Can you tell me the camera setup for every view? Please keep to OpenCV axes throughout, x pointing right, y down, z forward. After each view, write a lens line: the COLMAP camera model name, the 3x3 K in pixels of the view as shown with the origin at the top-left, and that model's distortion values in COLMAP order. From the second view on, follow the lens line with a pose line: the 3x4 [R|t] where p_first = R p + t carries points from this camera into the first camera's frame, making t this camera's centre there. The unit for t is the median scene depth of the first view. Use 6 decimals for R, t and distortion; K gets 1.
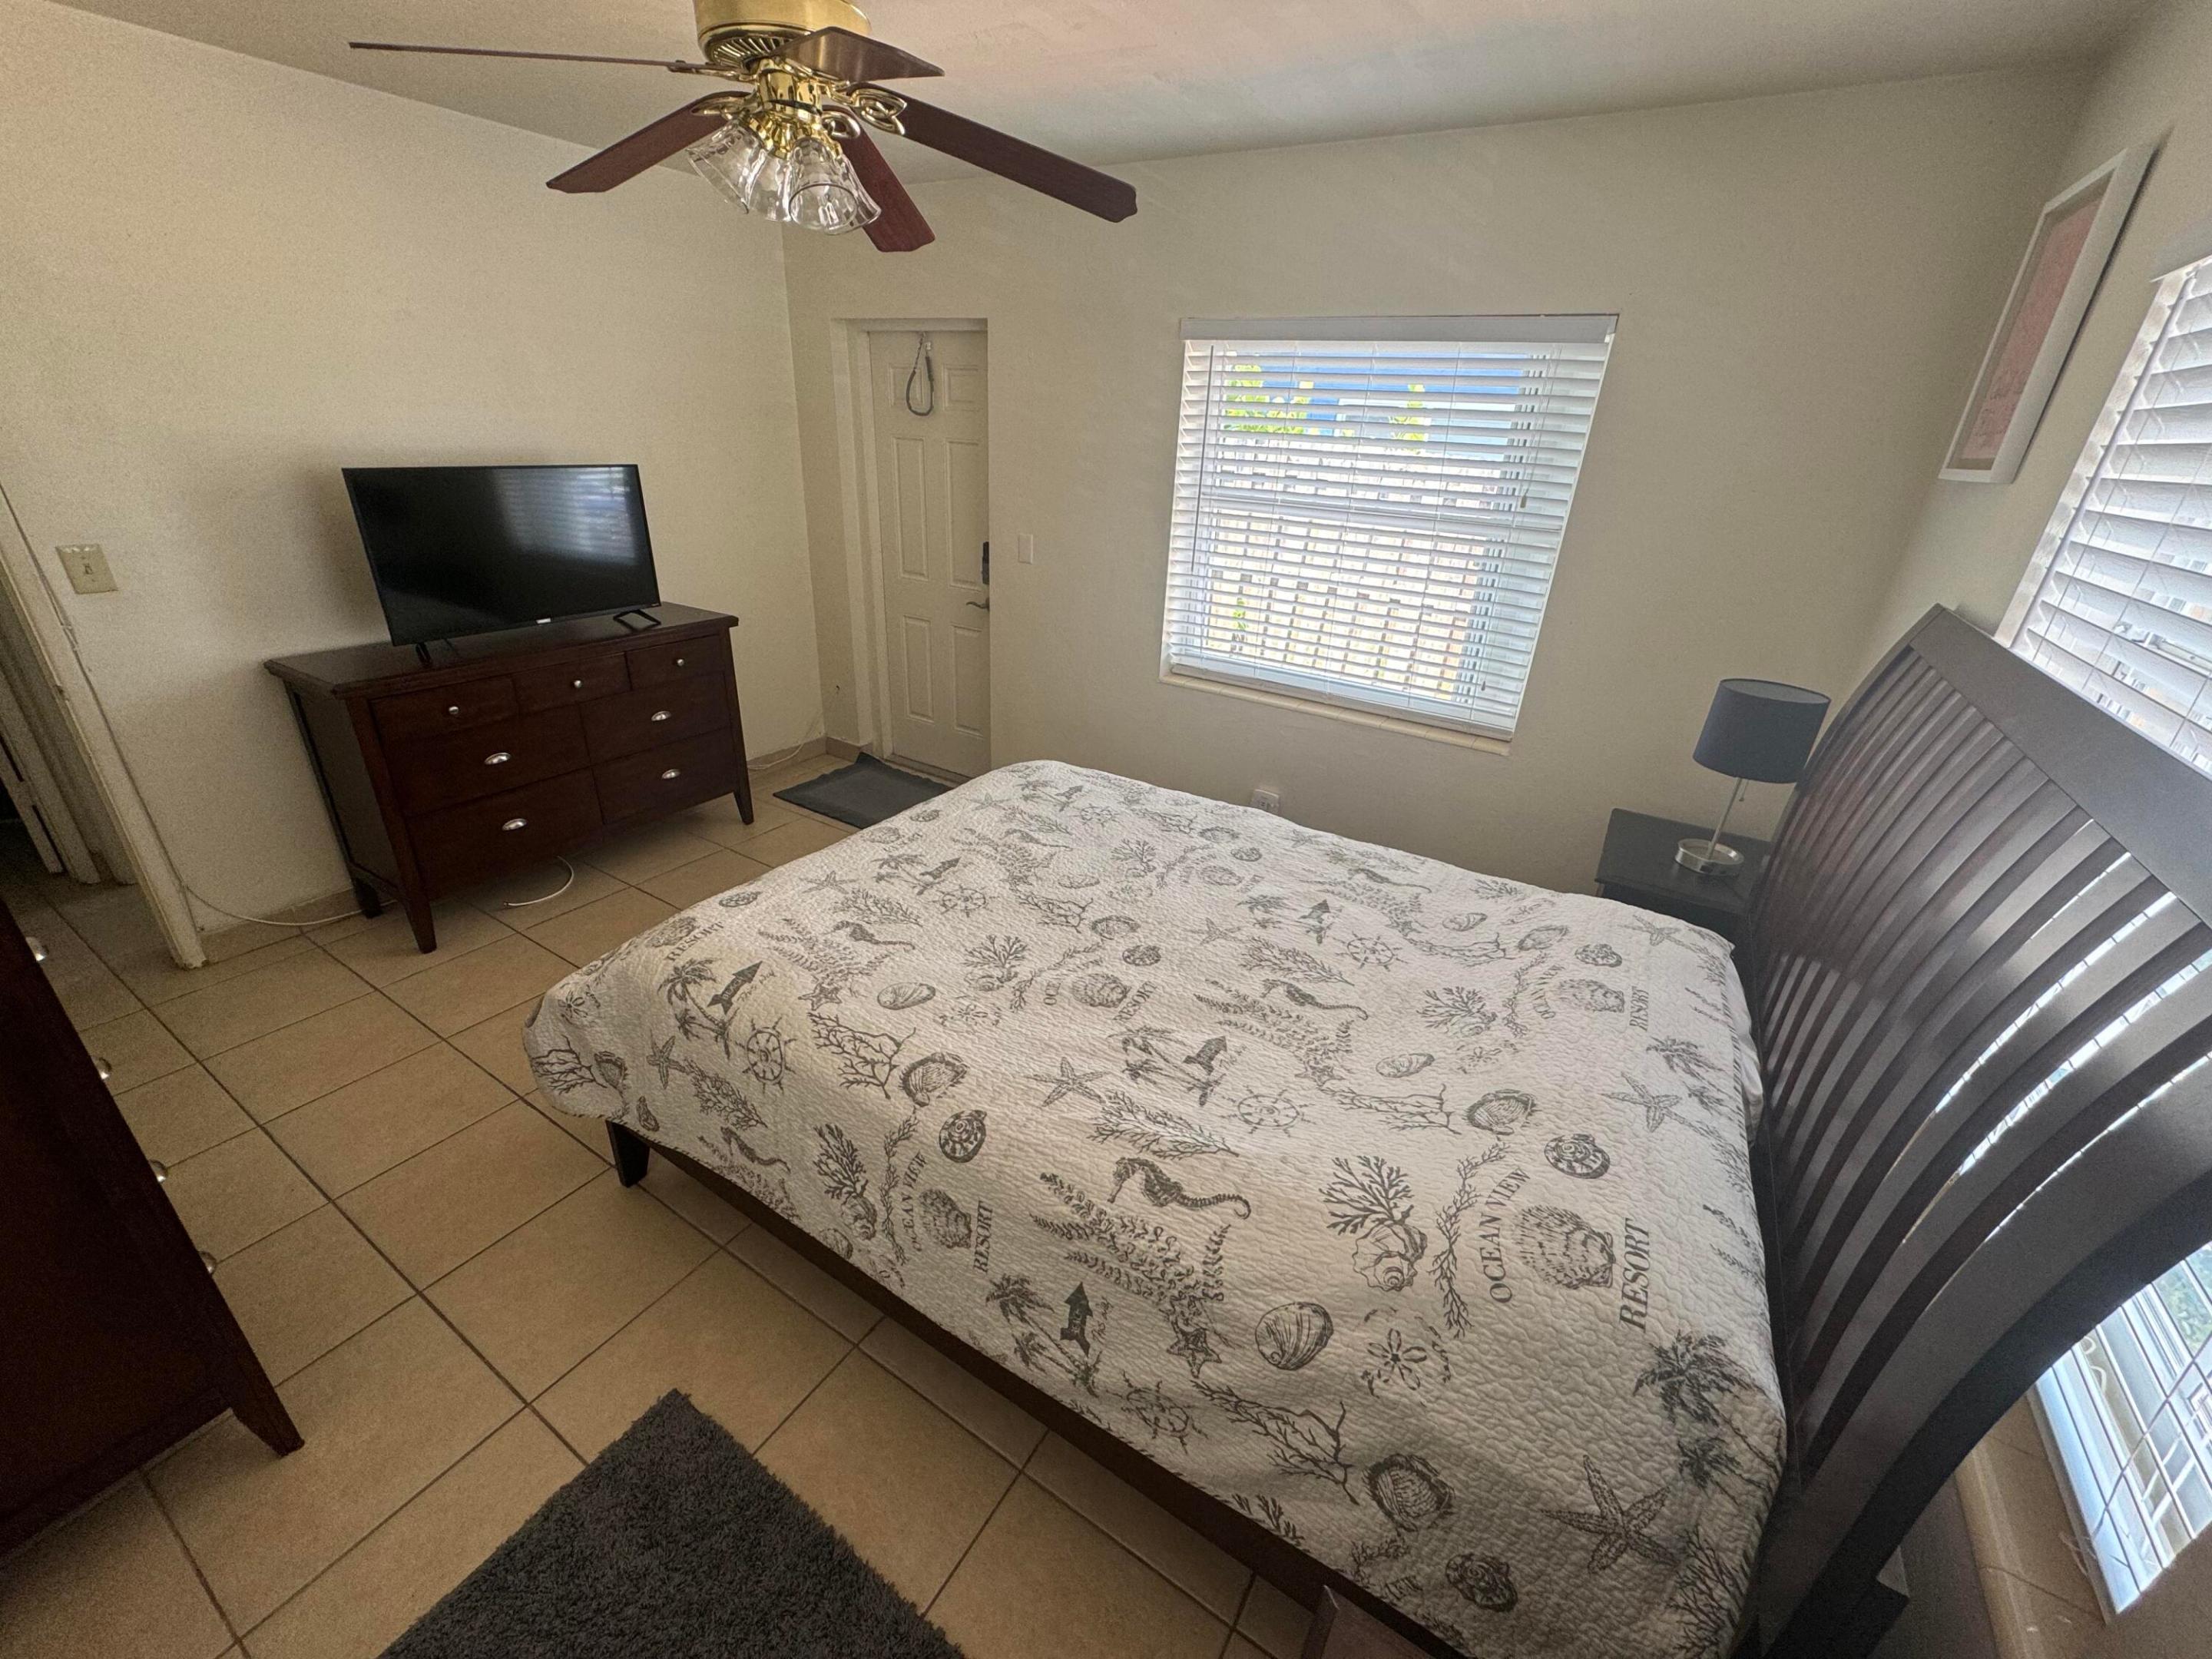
lens RADIAL K [[879.0, 0, 1111.3], [0, 879.0, 830.1], [0, 0, 1]] dist [-0.000759, 0.000741]
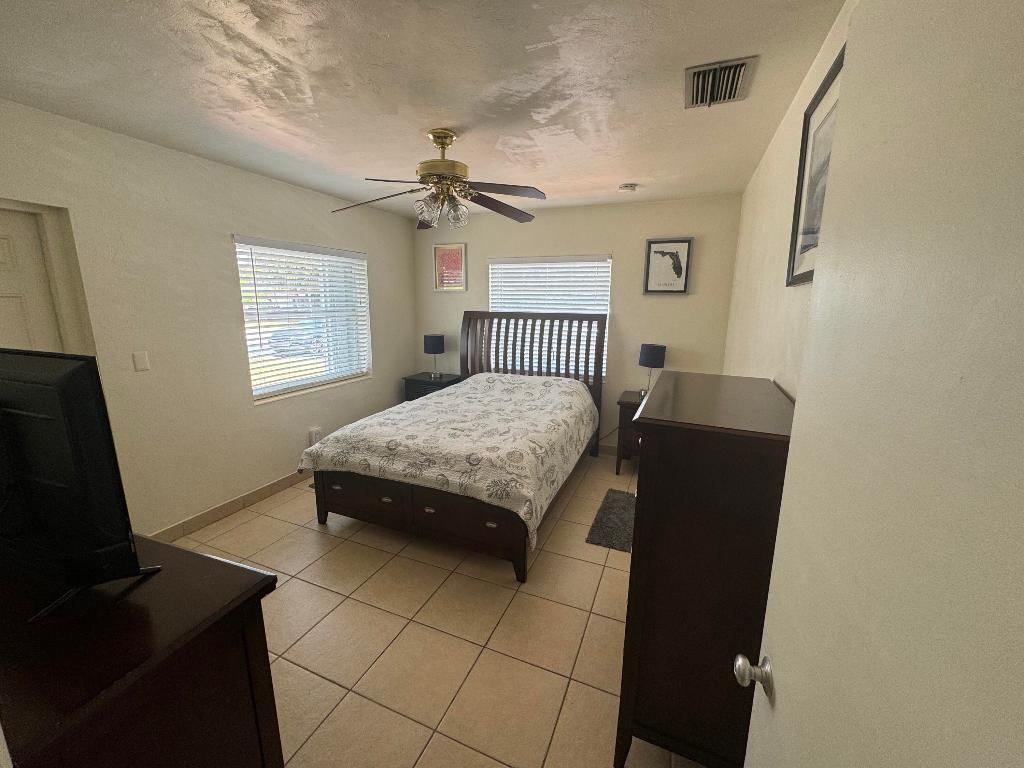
lens RADIAL K [[406.9, 0, 516.9], [0, 406.9, 387.6], [0, 0, 1]] dist [-0.000759, 0.000741]
pose [[-0.166190, -0.258169, 0.951698, -1.501462], [0.401626, 0.863721, 0.304437, -0.416739], [-0.900598, 0.432822, -0.039854, 0.849517]]
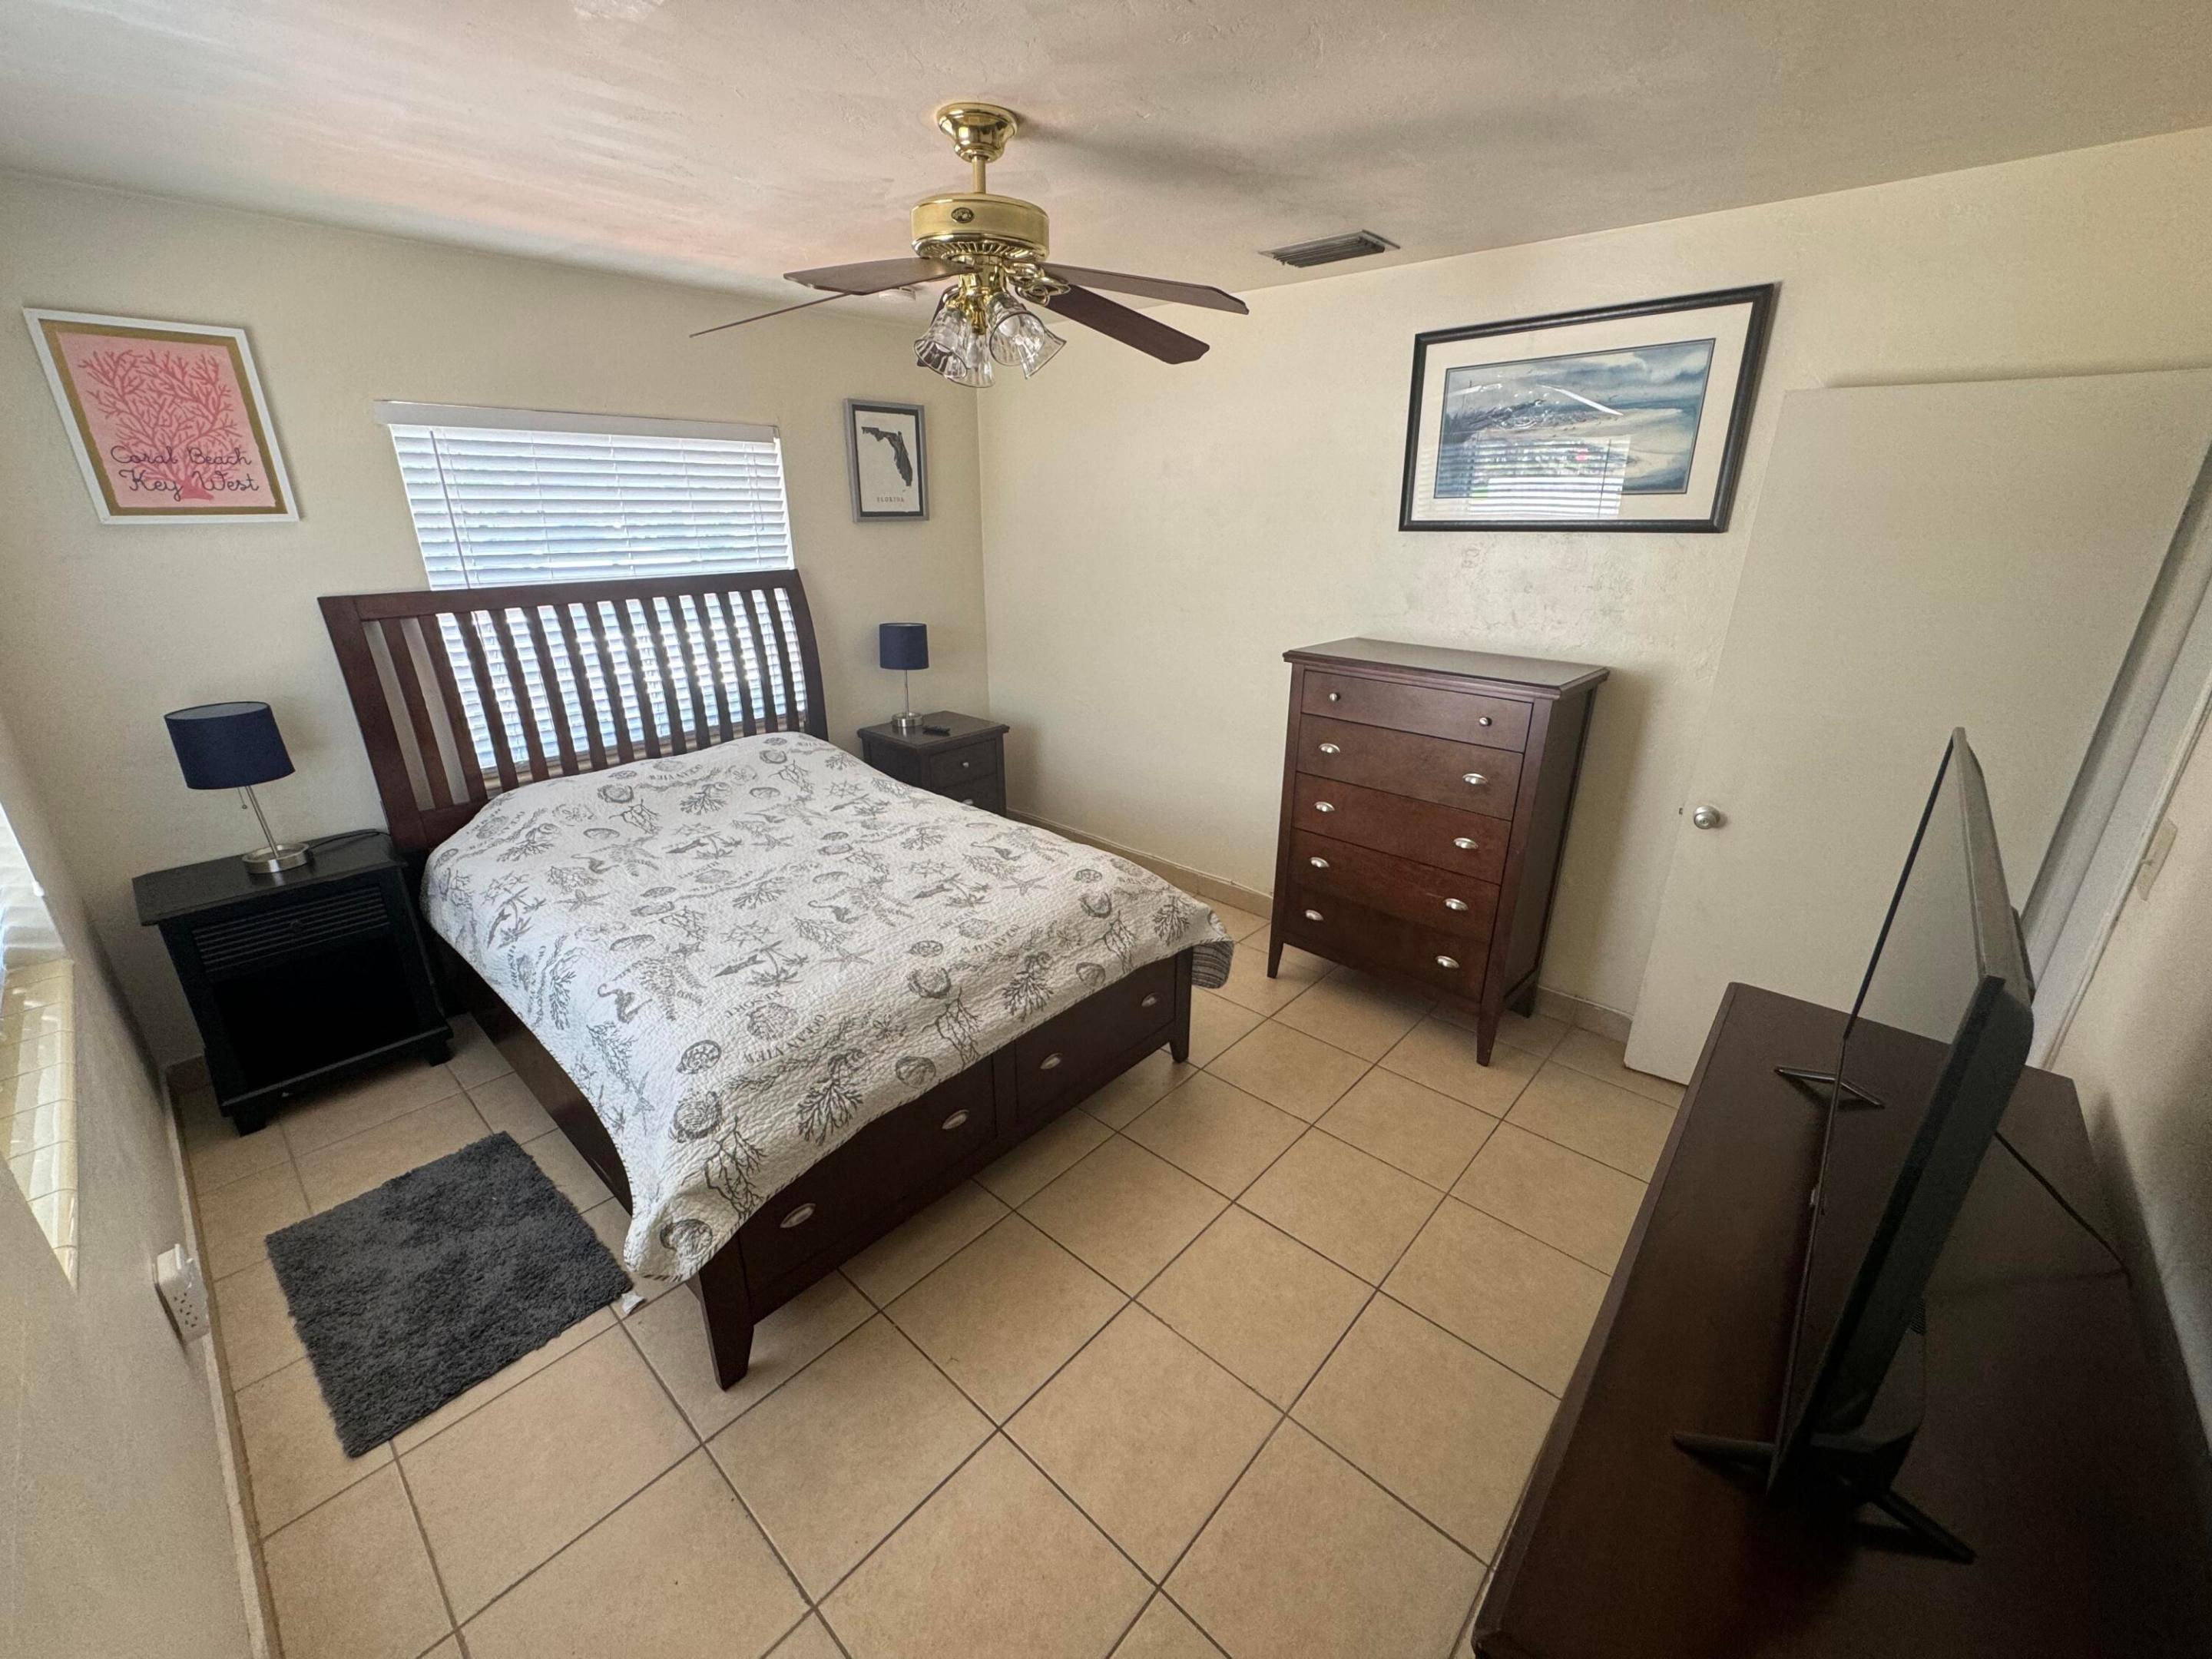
lens RADIAL K [[879.0, 0, 1105.0], [0, 879.0, 830.4], [0, 0, 1]] dist [-0.000759, 0.000741]
pose [[-0.981795, -0.113924, 0.151989, -0.607809], [0.030763, 0.694238, 0.719088, -0.881641], [-0.187438, 0.710672, -0.678094, 1.753072]]
